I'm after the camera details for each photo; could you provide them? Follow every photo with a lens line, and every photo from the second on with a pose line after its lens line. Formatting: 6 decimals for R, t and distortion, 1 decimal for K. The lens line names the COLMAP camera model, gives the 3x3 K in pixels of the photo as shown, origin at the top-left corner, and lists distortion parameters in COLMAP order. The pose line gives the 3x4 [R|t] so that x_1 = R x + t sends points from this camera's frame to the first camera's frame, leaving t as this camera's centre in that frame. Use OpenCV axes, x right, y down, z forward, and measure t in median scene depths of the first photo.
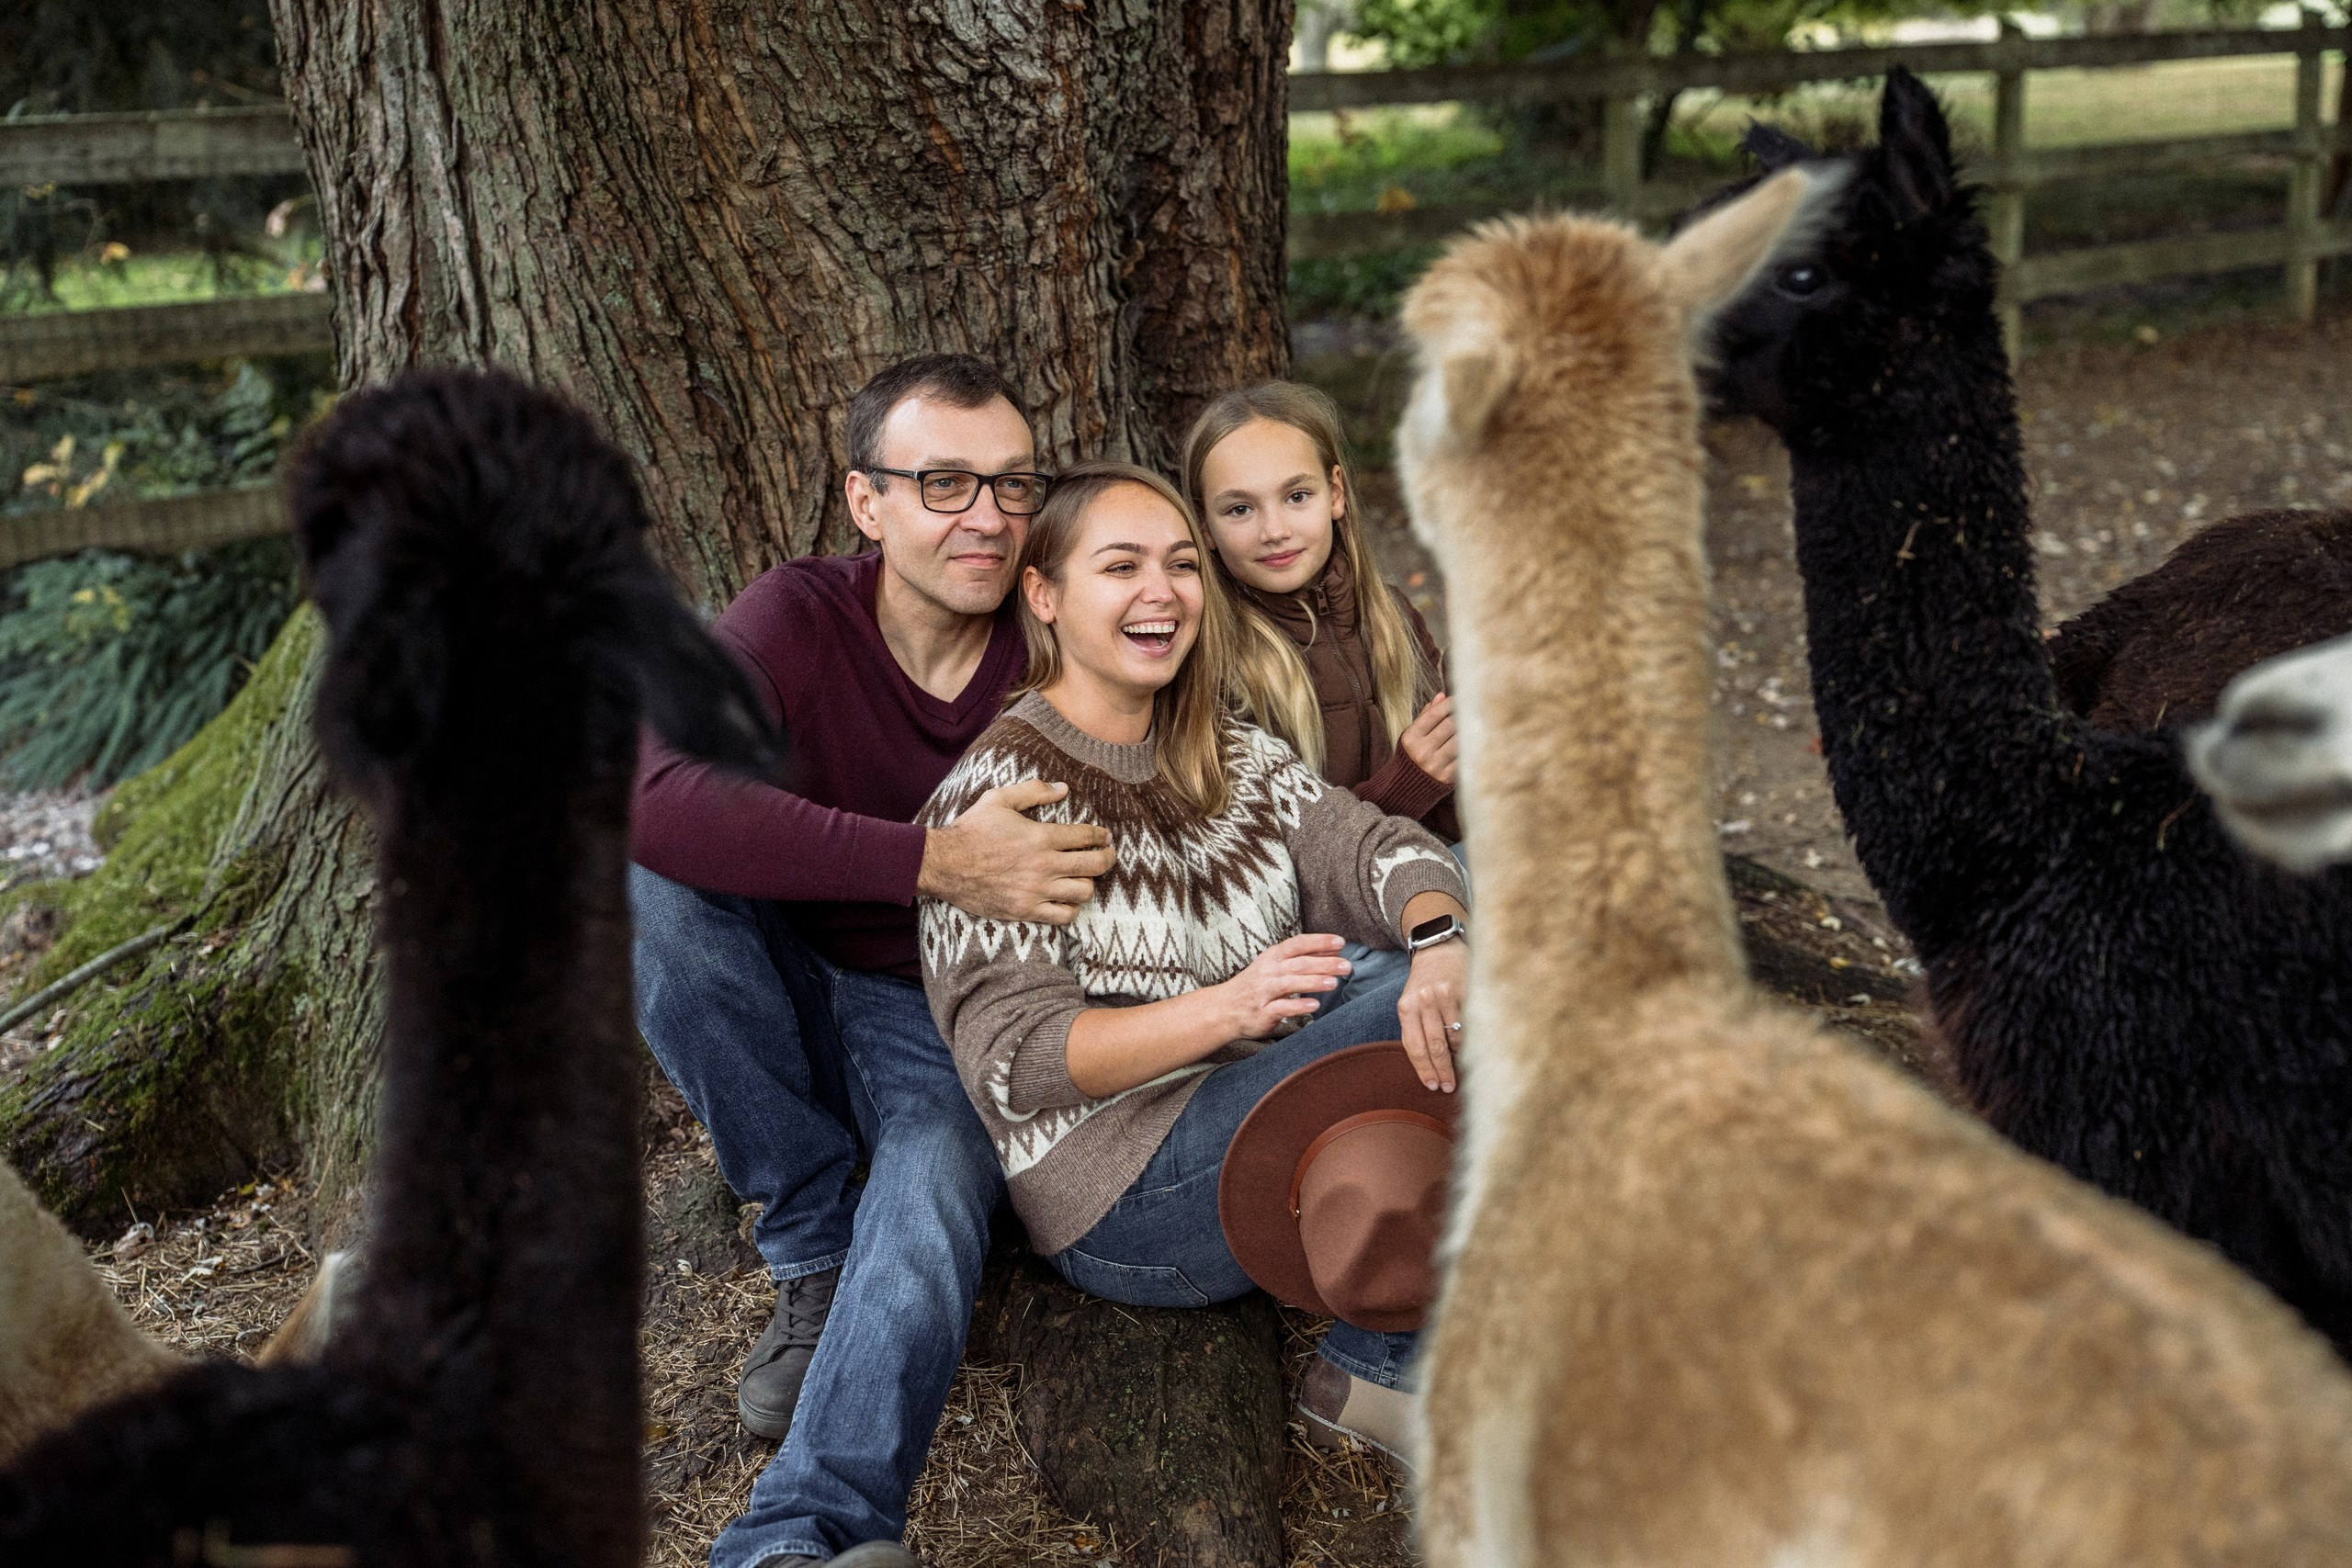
lens RADIAL K [[3062.8, 0, 1177.1], [0, 3062.8, 765.8], [0, 0, 1]] dist [0.200331, 0.000000]
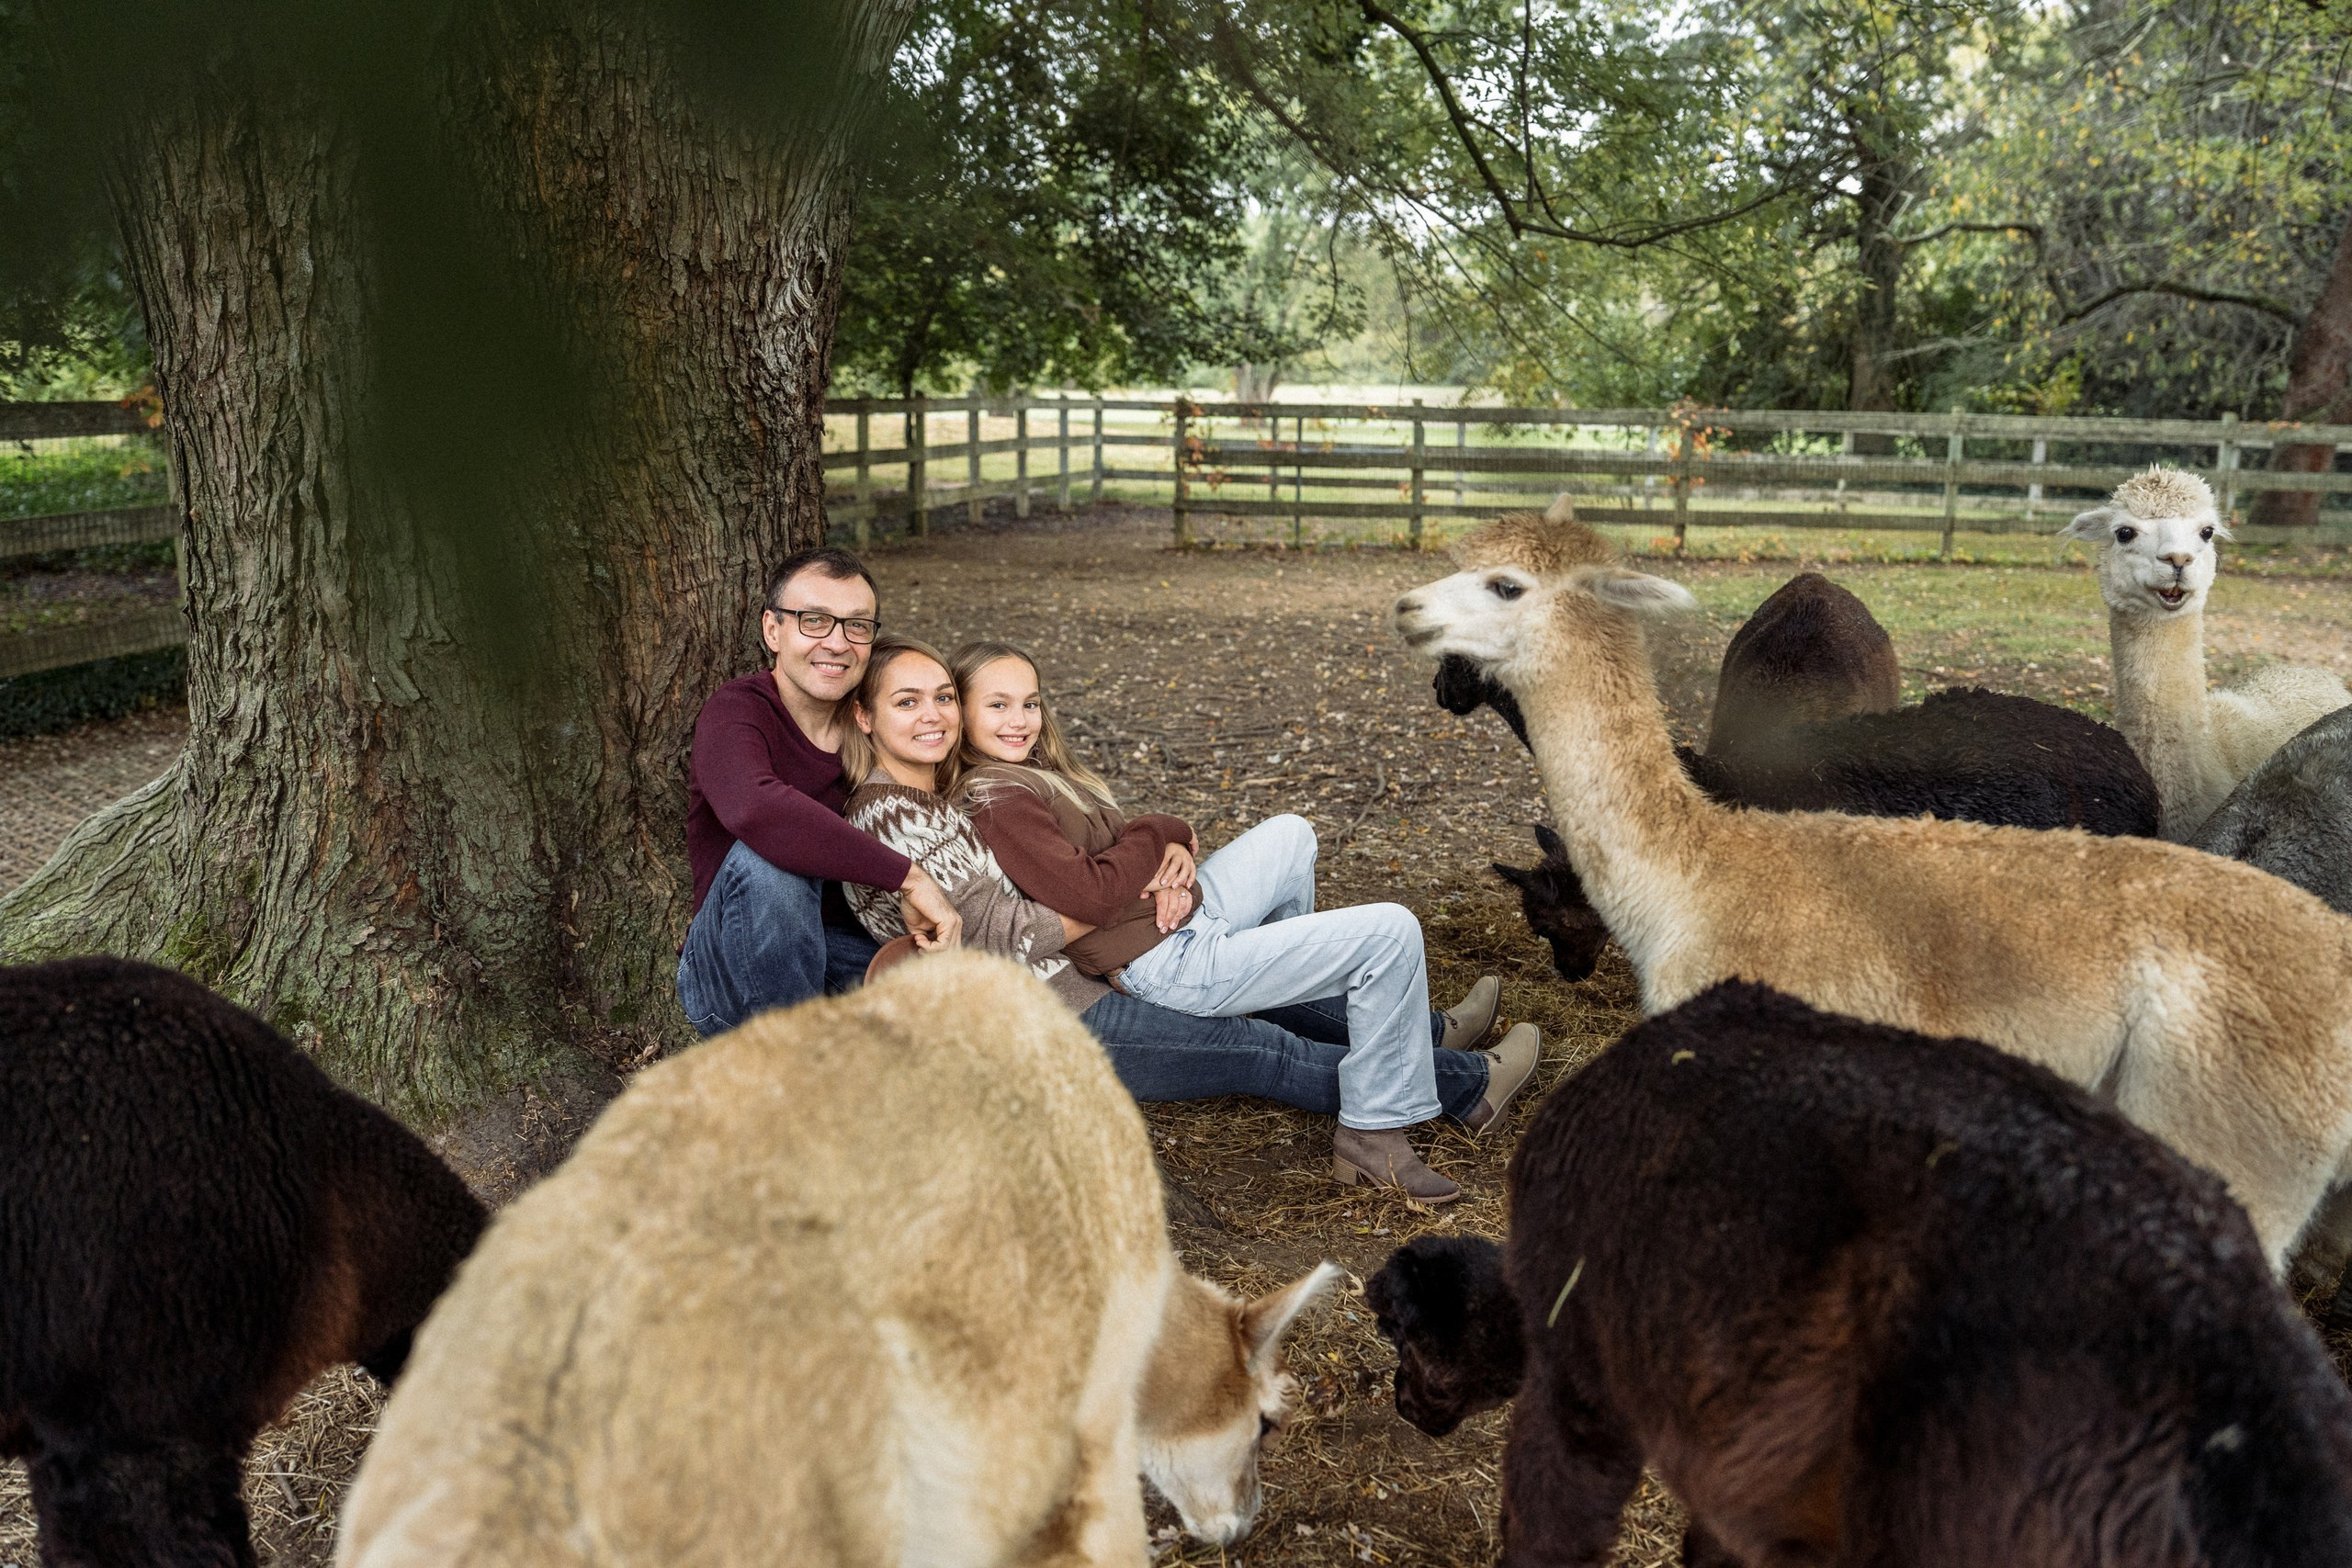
lens RADIAL K [[1938.9, 0, 1219.4], [0, 1938.9, 752.8], [0, 0, 1]] dist [-0.045553, 0.037028]
pose [[0.788232, -0.072019, 0.611149, -0.507576], [0.103014, 0.994557, -0.015663, 0.009528], [-0.606695, 0.075303, 0.791360, 0.054702]]
